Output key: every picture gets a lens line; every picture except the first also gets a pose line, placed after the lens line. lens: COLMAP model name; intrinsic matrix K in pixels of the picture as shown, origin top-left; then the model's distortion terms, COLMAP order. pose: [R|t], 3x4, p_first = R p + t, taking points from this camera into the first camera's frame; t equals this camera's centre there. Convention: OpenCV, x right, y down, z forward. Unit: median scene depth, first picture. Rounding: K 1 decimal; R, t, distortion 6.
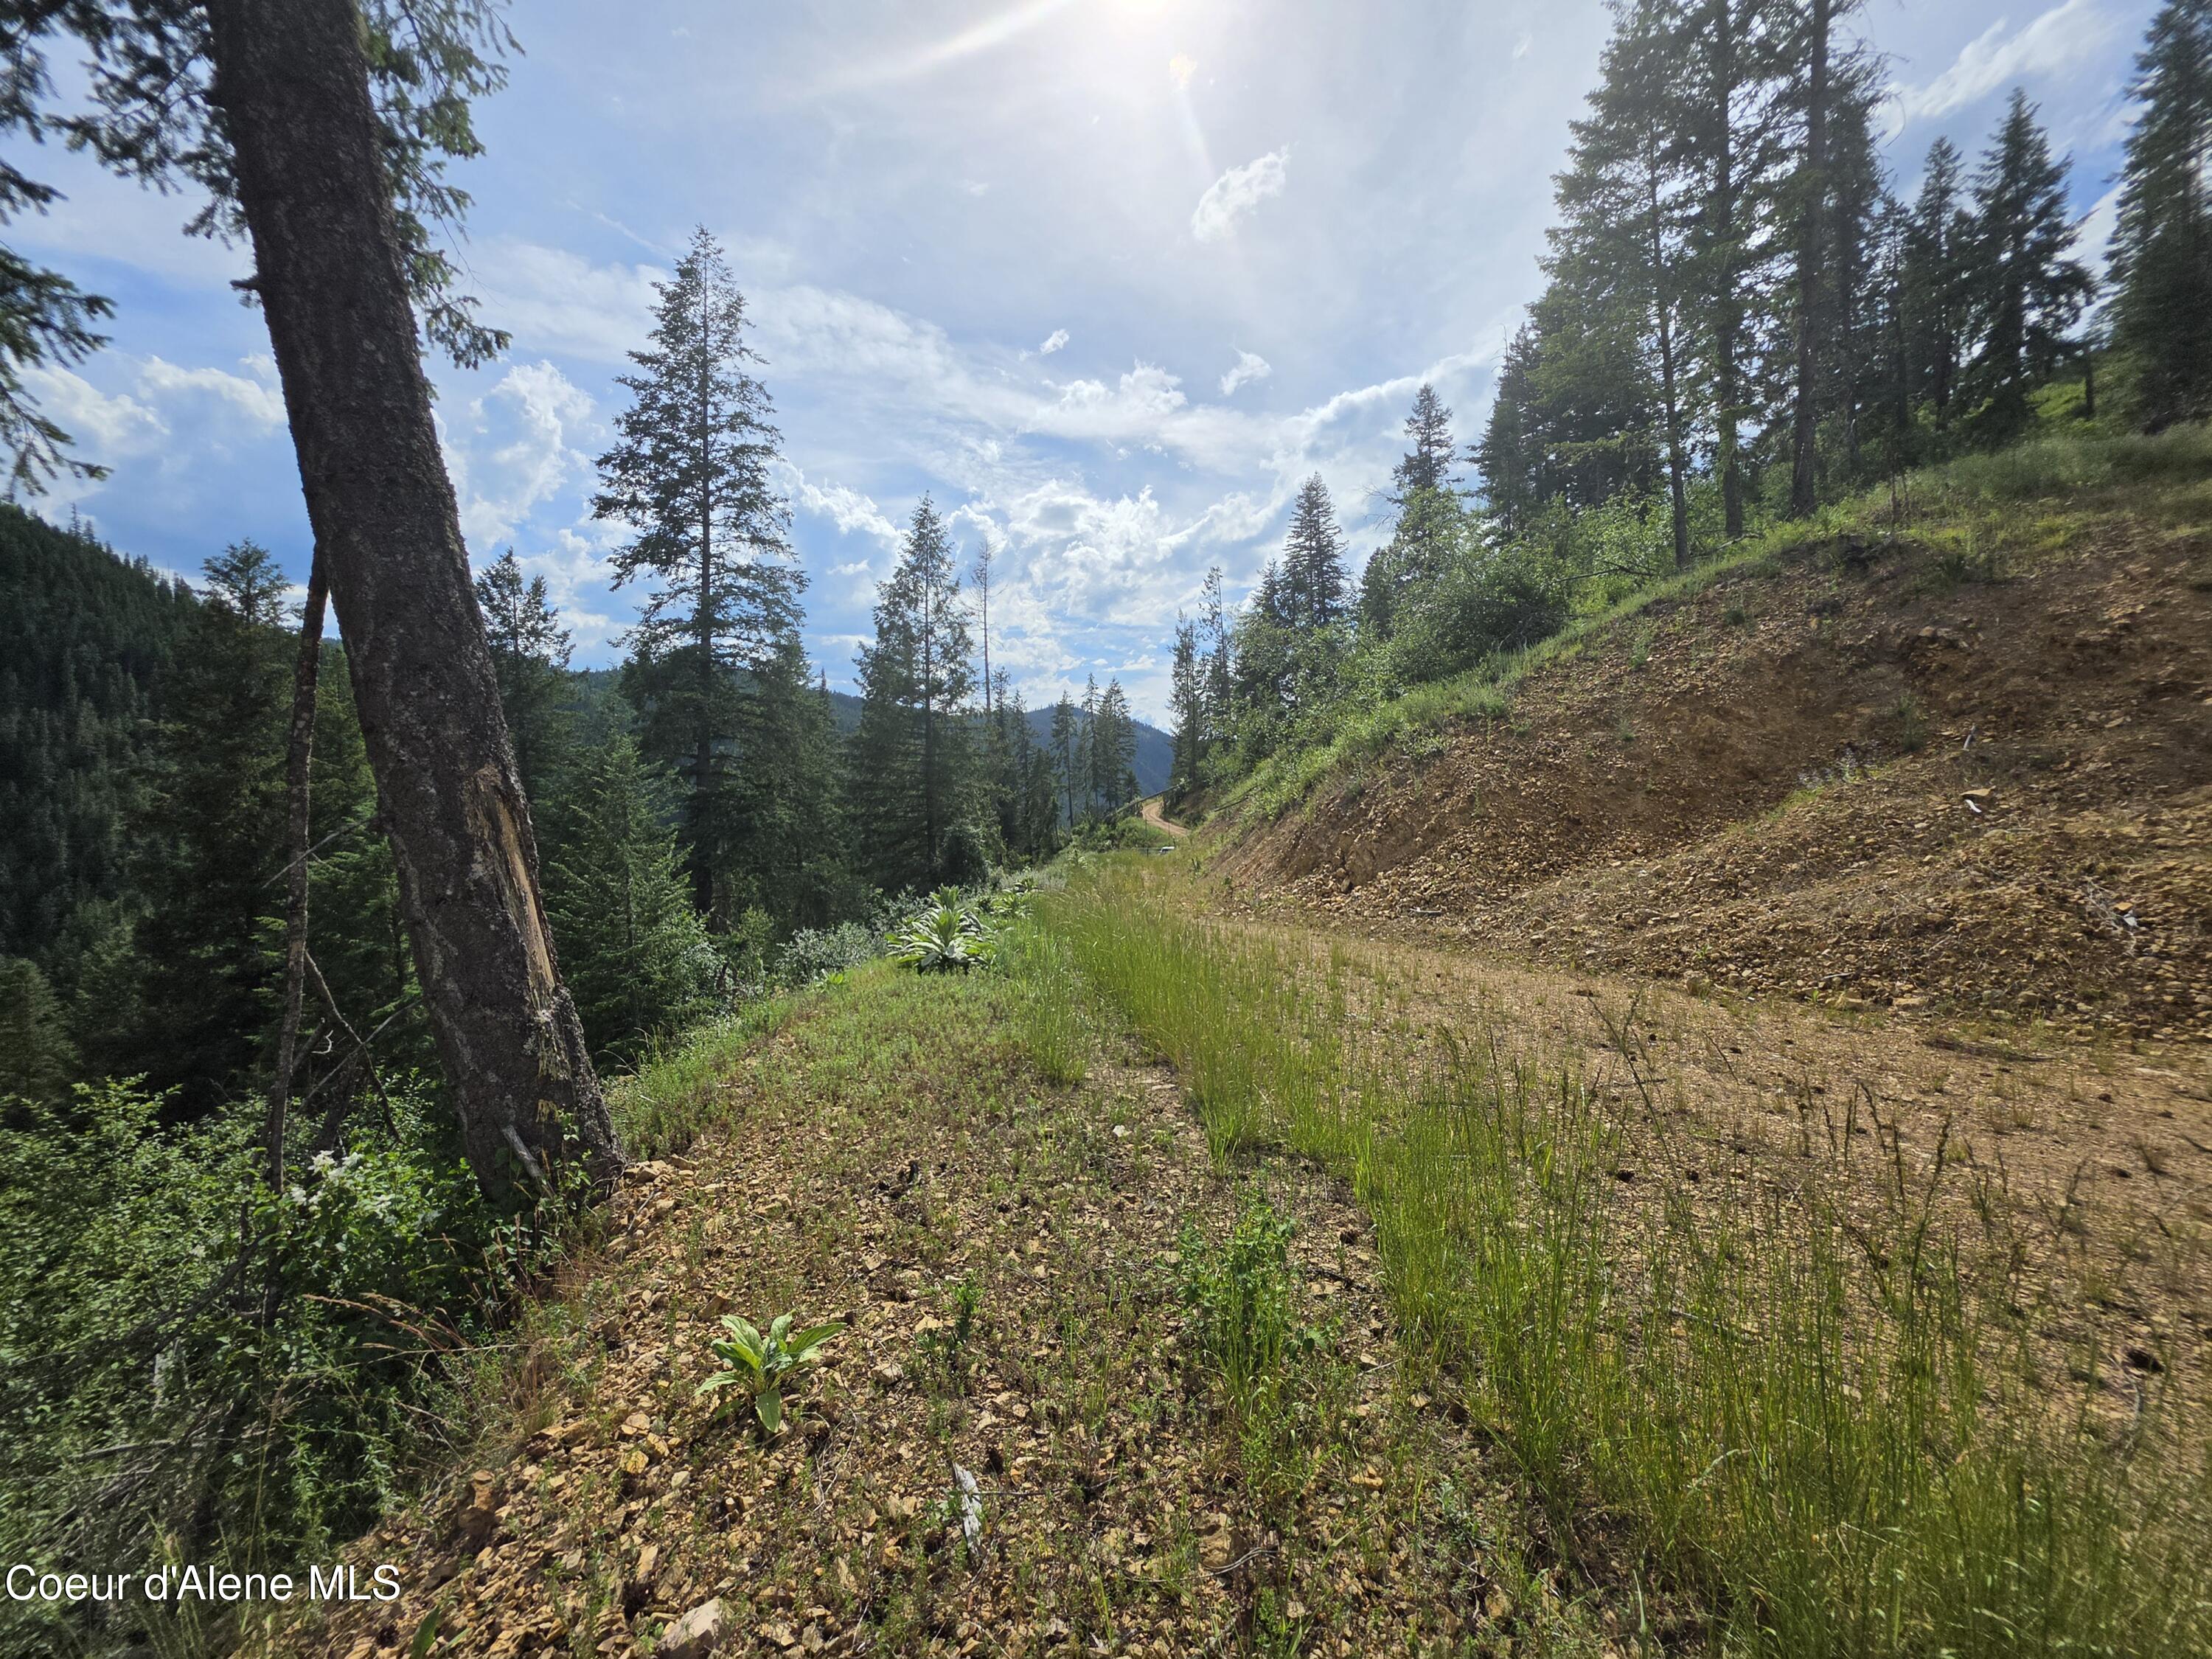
lens RADIAL K [[882.1, 0, 1109.5], [0, 882.1, 813.6], [0, 0, 1]] dist [-0.006726, 0.001672]
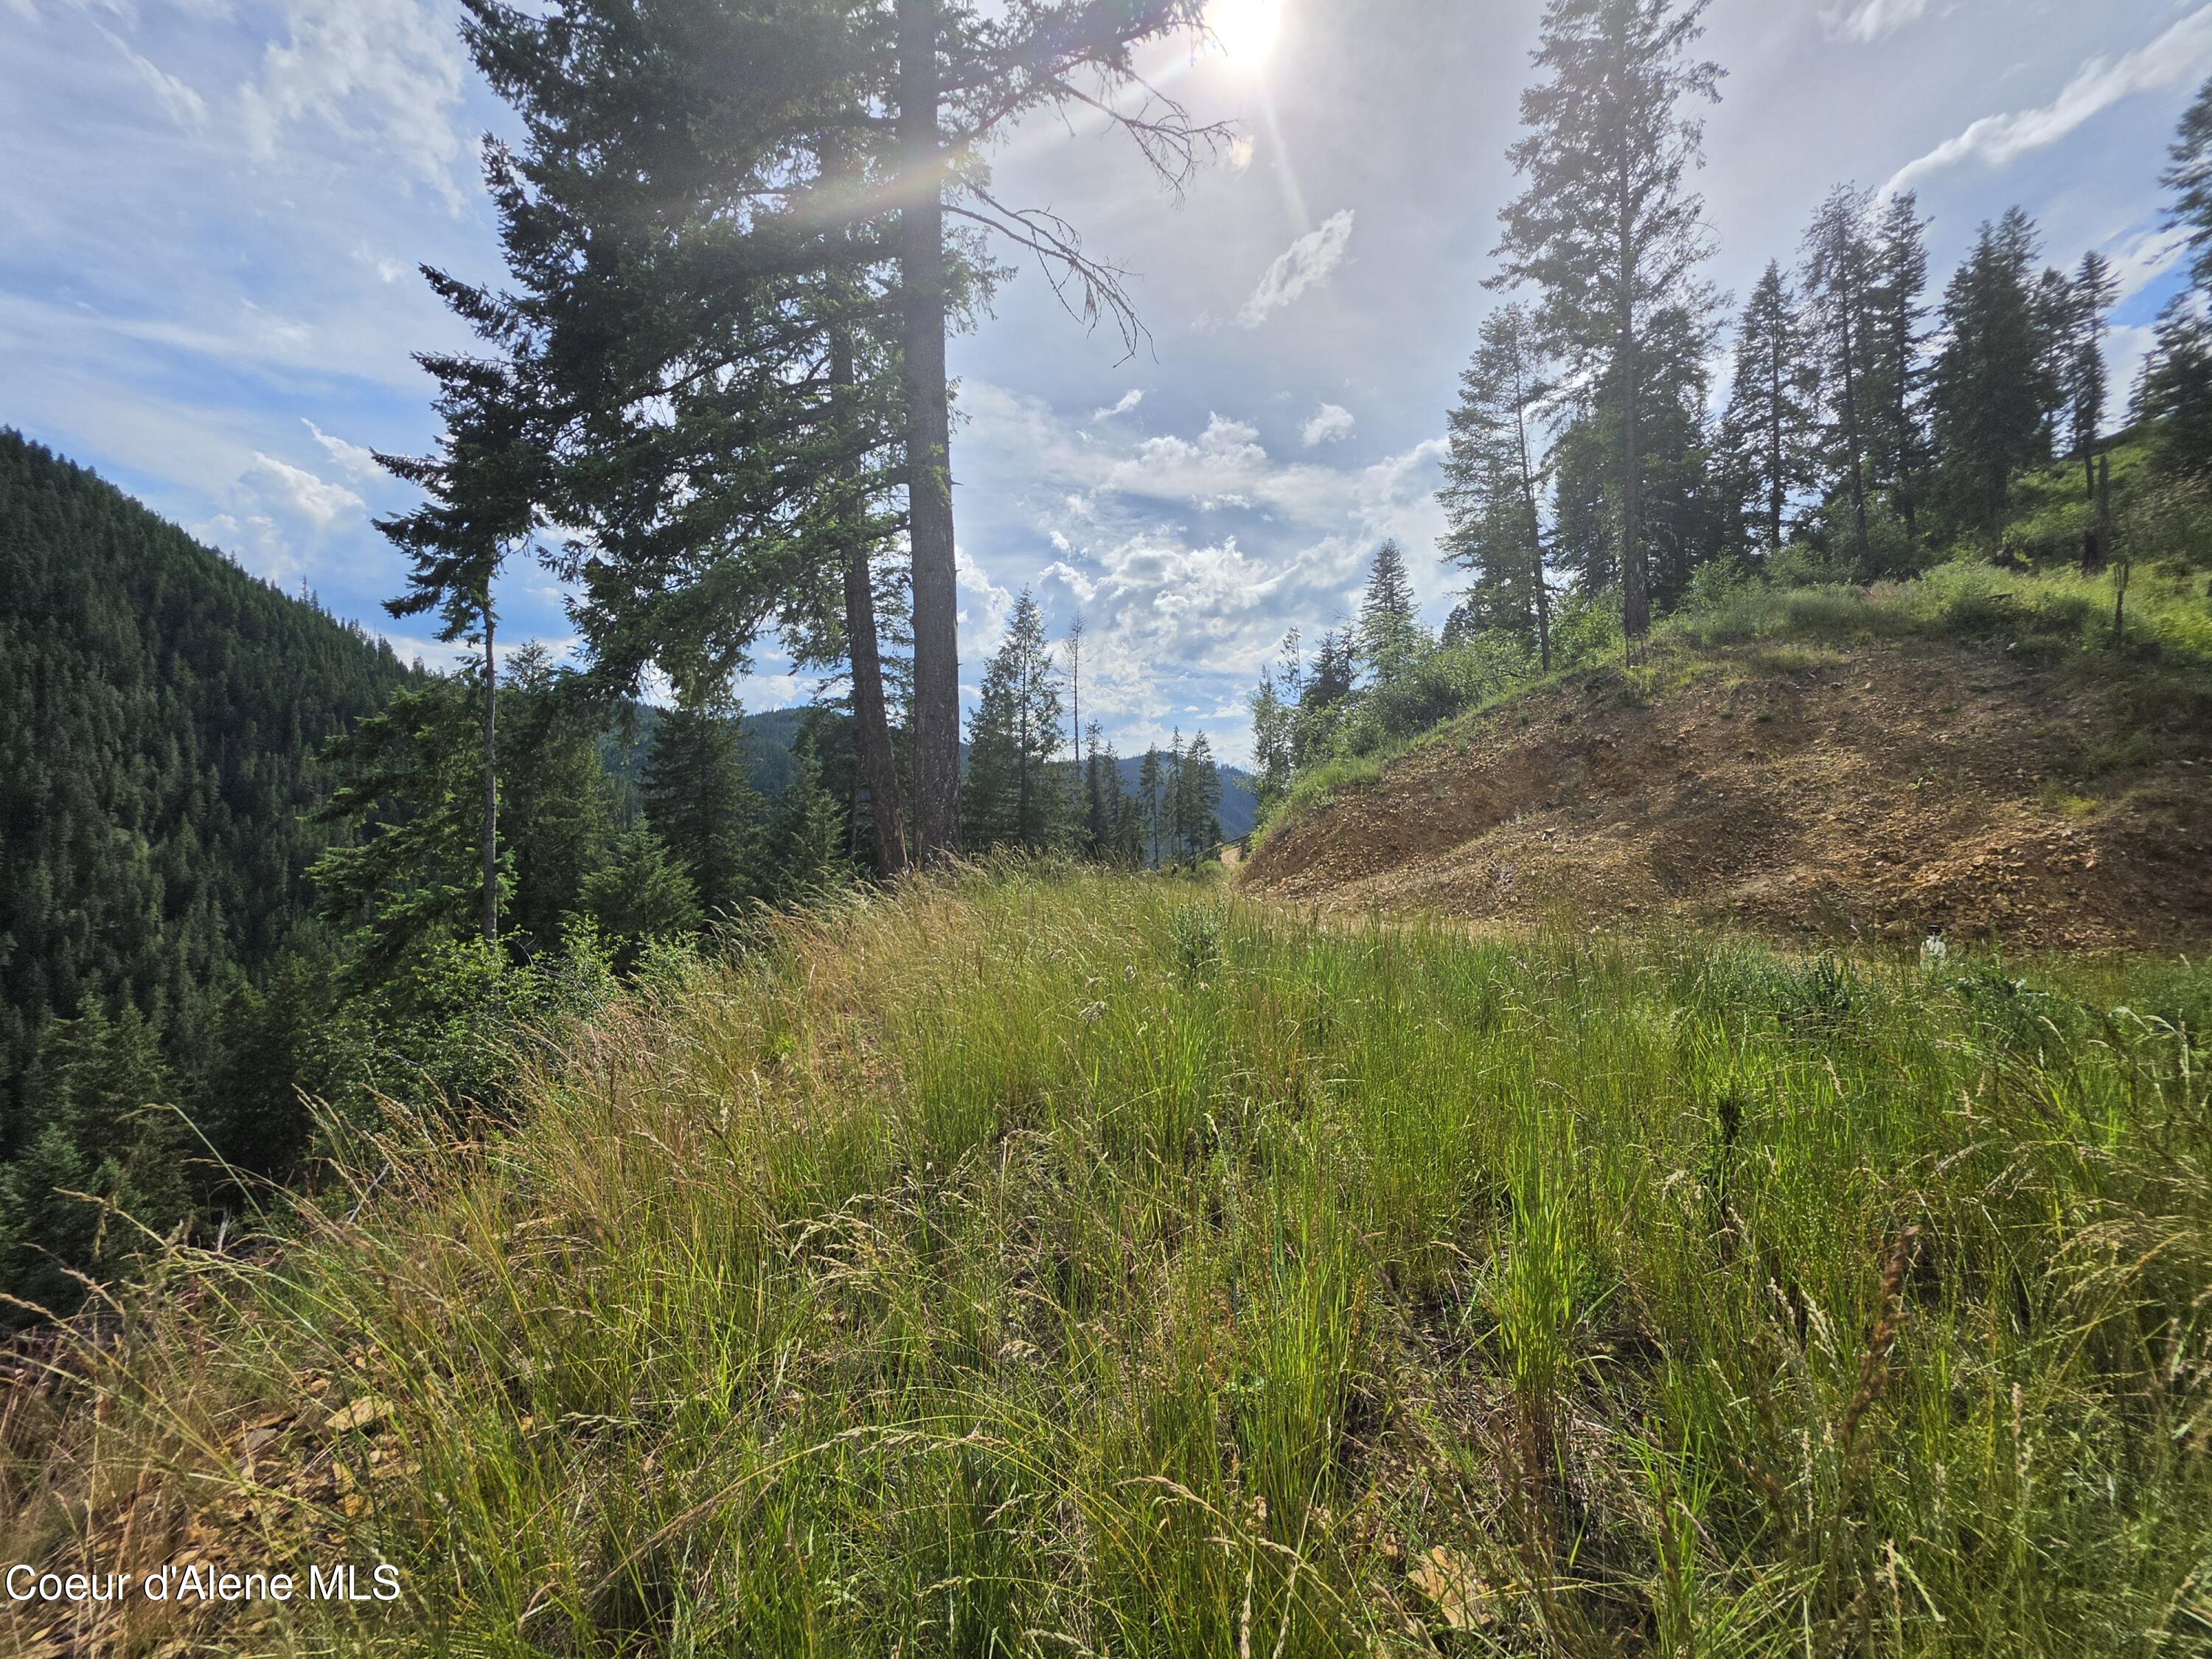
lens RADIAL K [[882.1, 0, 1106.2], [0, 882.1, 818.6], [0, 0, 1]] dist [-0.006726, 0.001672]
pose [[0.993740, 0.012290, -0.111038, 0.036847], [-0.017500, 0.998785, -0.046065, 0.009135], [0.110337, 0.047719, 0.992748, -0.162156]]
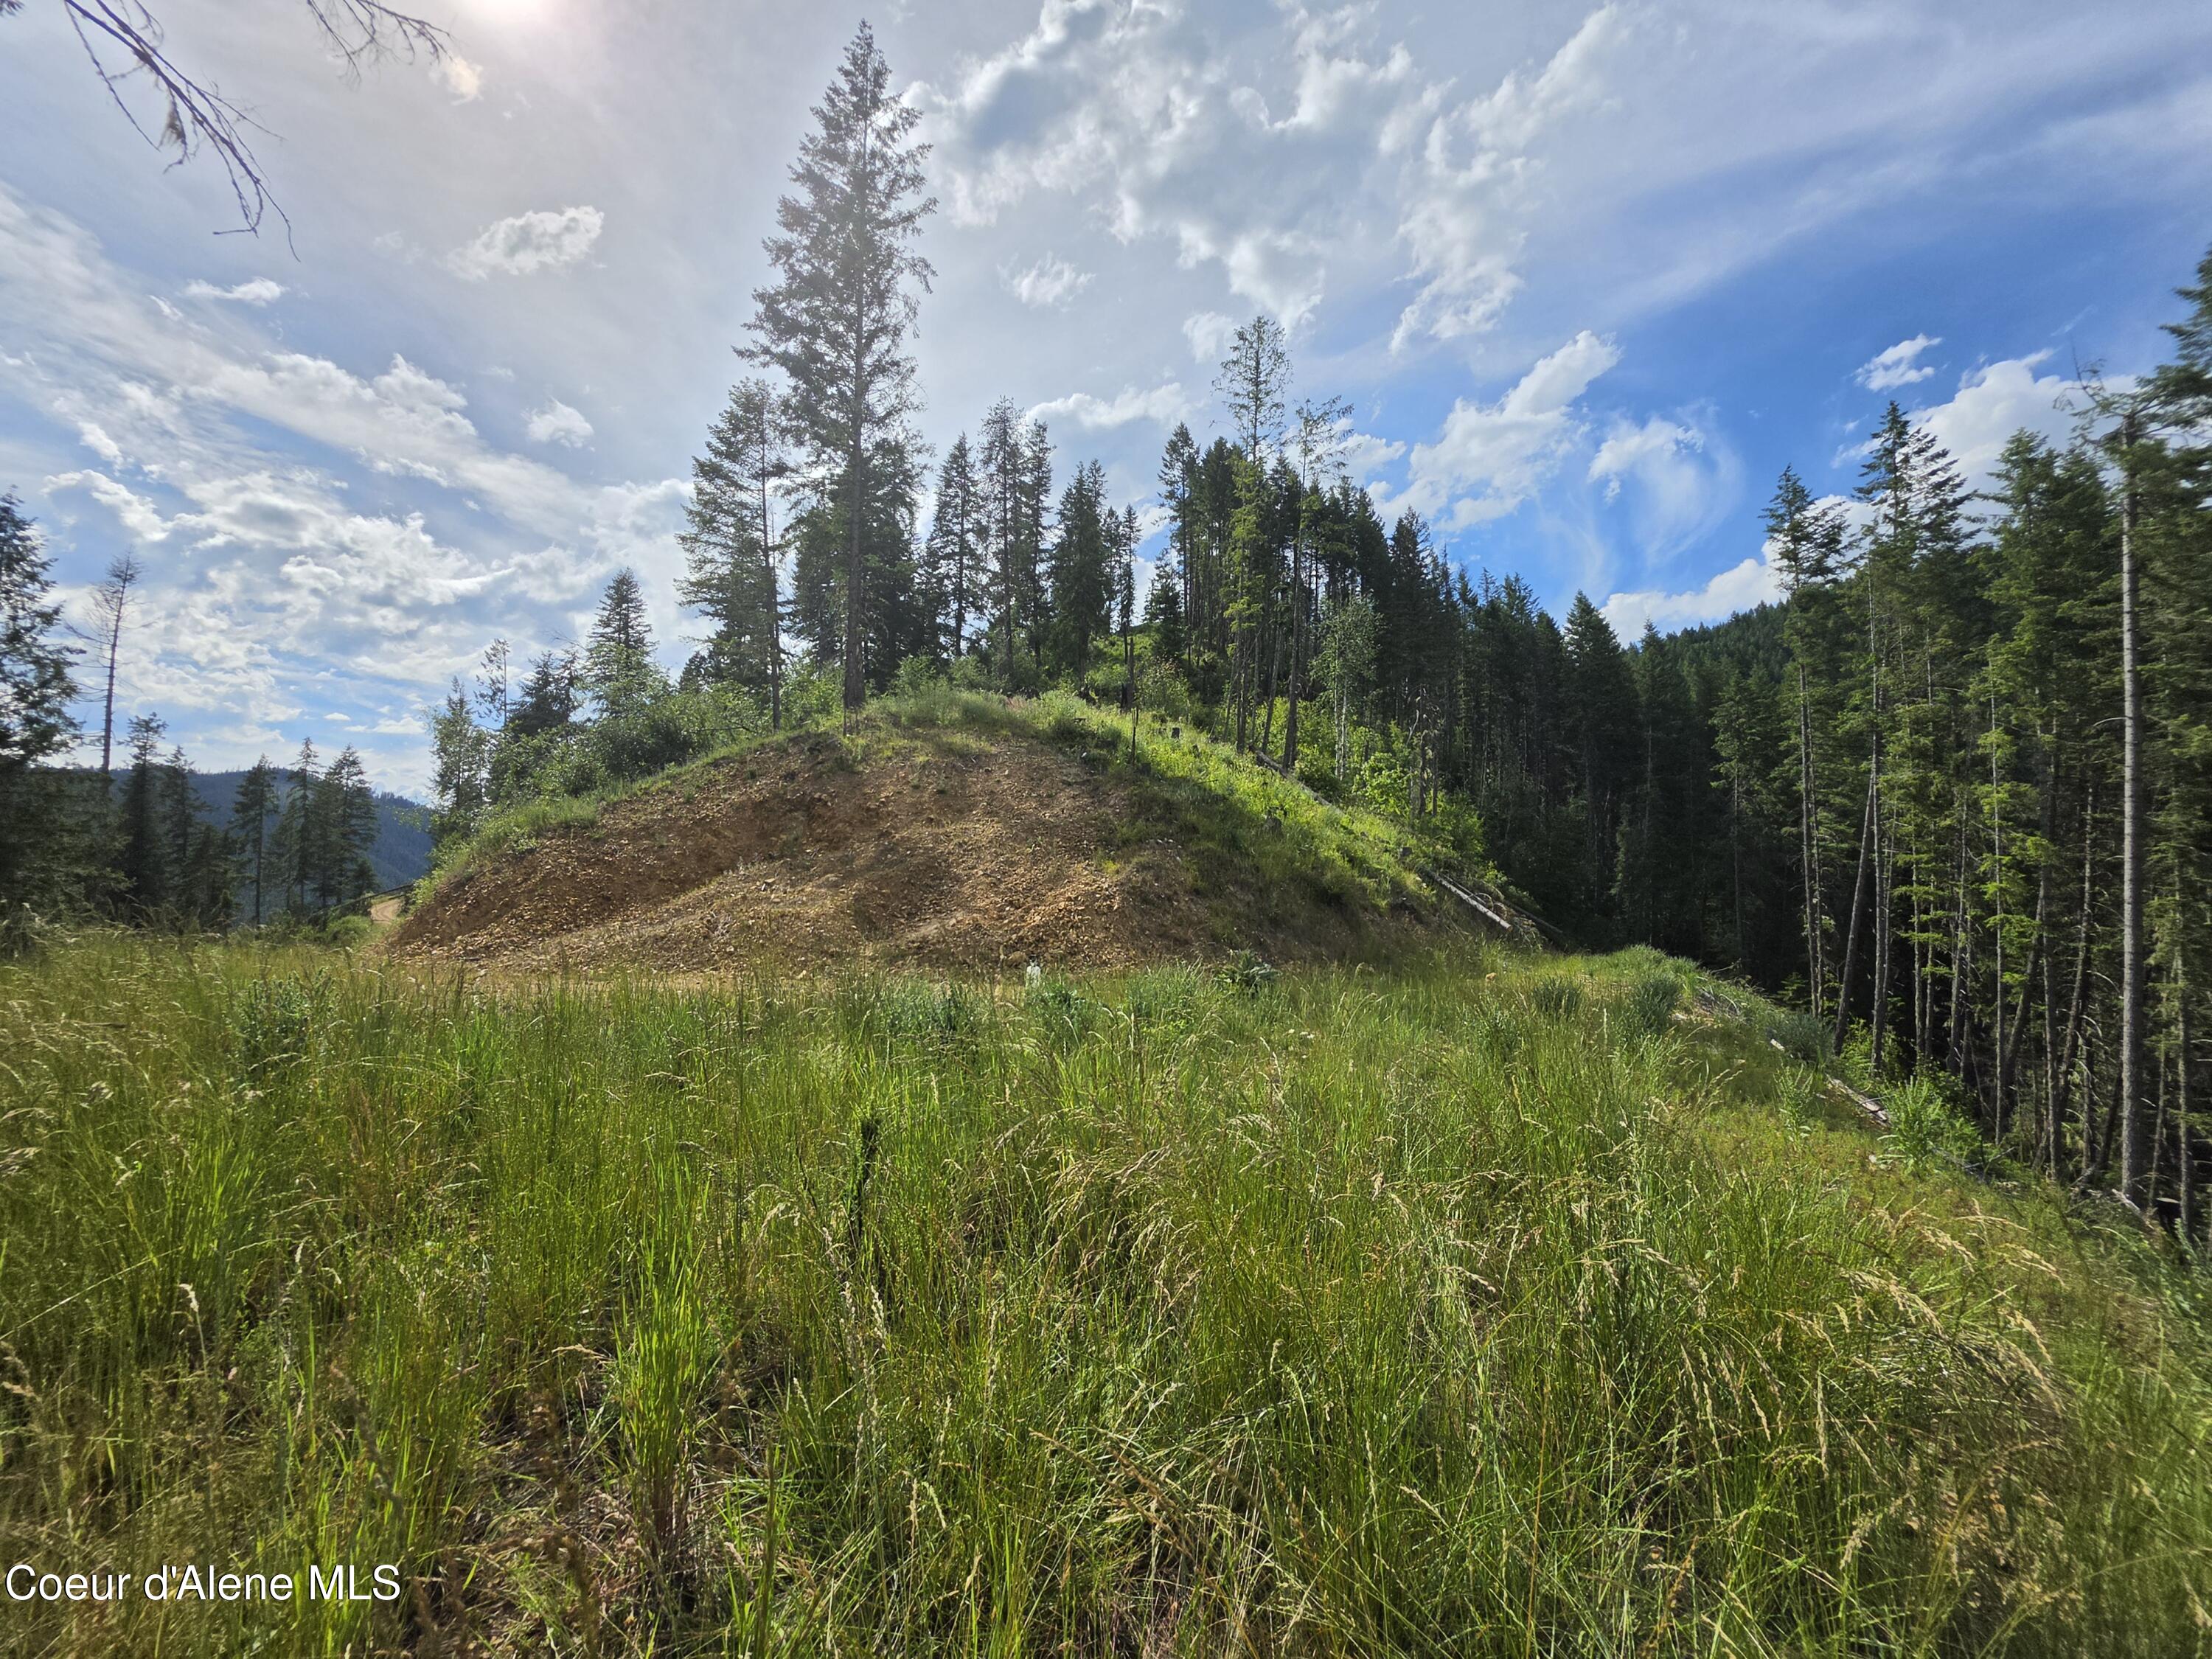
lens RADIAL K [[882.1, 0, 1101.3], [0, 882.1, 812.2], [0, 0, 1]] dist [-0.006726, 0.001672]
pose [[0.760634, 0.072309, 0.645142, 0.040713], [0.003183, 0.993350, -0.115089, 0.008707], [-0.649173, 0.089594, 0.755346, -0.163143]]
